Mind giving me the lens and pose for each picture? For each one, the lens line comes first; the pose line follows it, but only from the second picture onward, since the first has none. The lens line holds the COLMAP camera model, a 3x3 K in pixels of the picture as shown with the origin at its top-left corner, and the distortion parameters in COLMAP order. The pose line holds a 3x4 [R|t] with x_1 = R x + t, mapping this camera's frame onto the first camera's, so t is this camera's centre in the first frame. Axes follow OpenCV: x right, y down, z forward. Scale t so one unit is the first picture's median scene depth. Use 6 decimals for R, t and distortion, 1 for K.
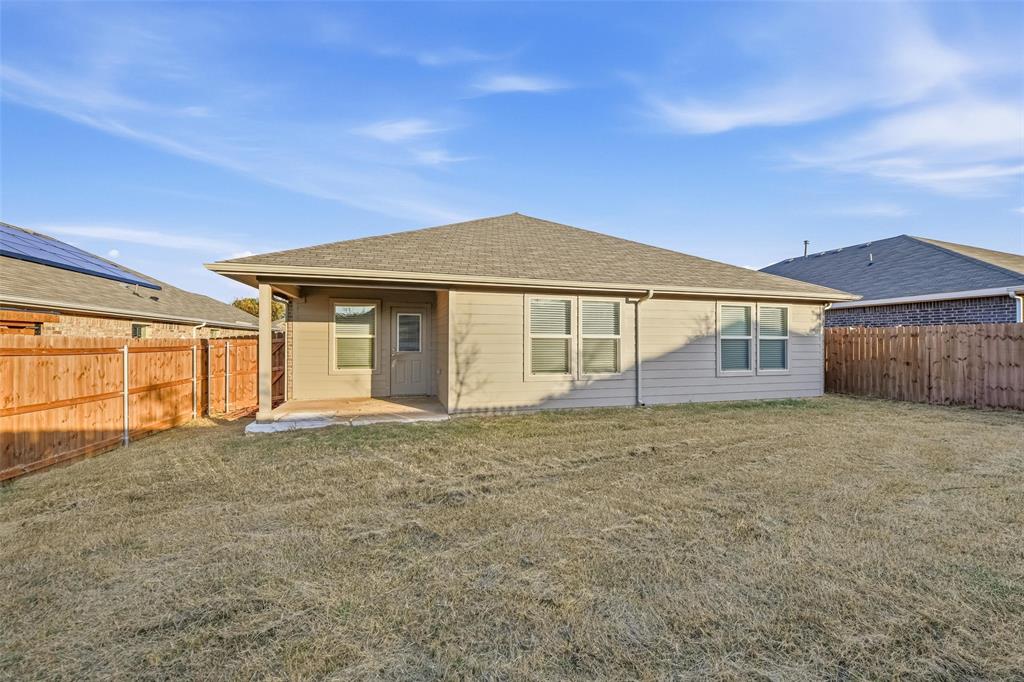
lens RADIAL K [[411.6, 0, 517.1], [0, 411.6, 339.9], [0, 0, 1]] dist [-0.001827, -0.002631]
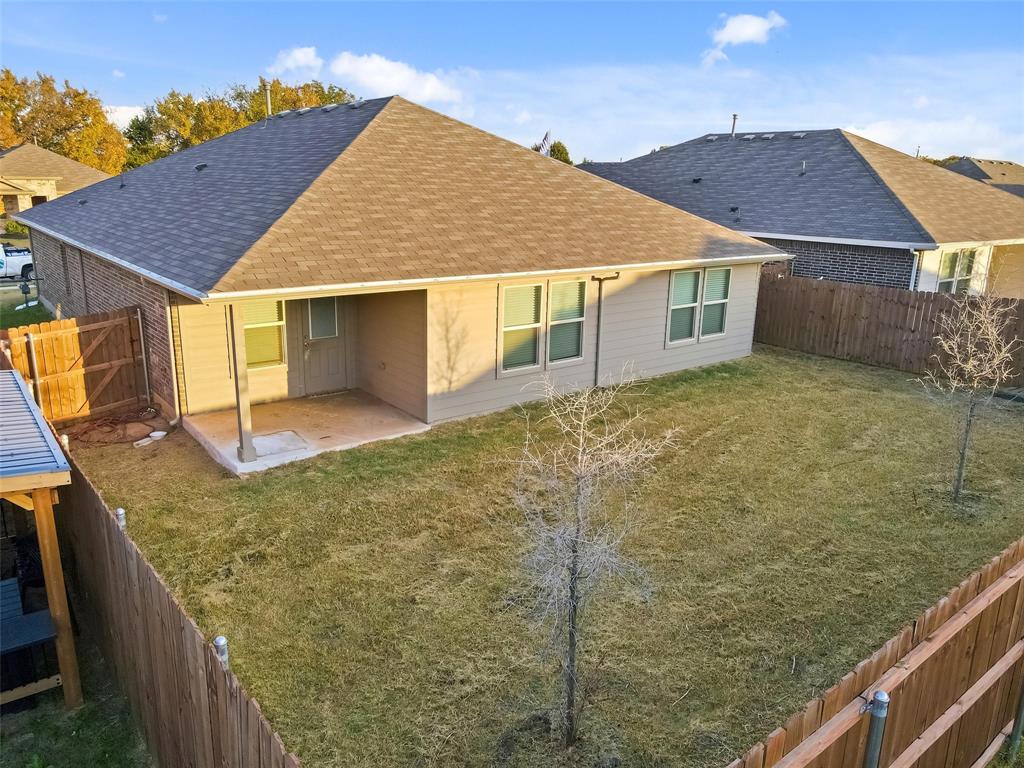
lens RADIAL K [[747.6, 0, 510.5], [0, 747.6, 383.7], [0, 0, 1]] dist [0.006648, 0.002212]
pose [[0.928450, -0.078492, 0.363070, -0.475751], [-0.022795, 0.963538, 0.266599, -0.283580], [-0.370758, -0.255800, 0.892807, -0.429945]]
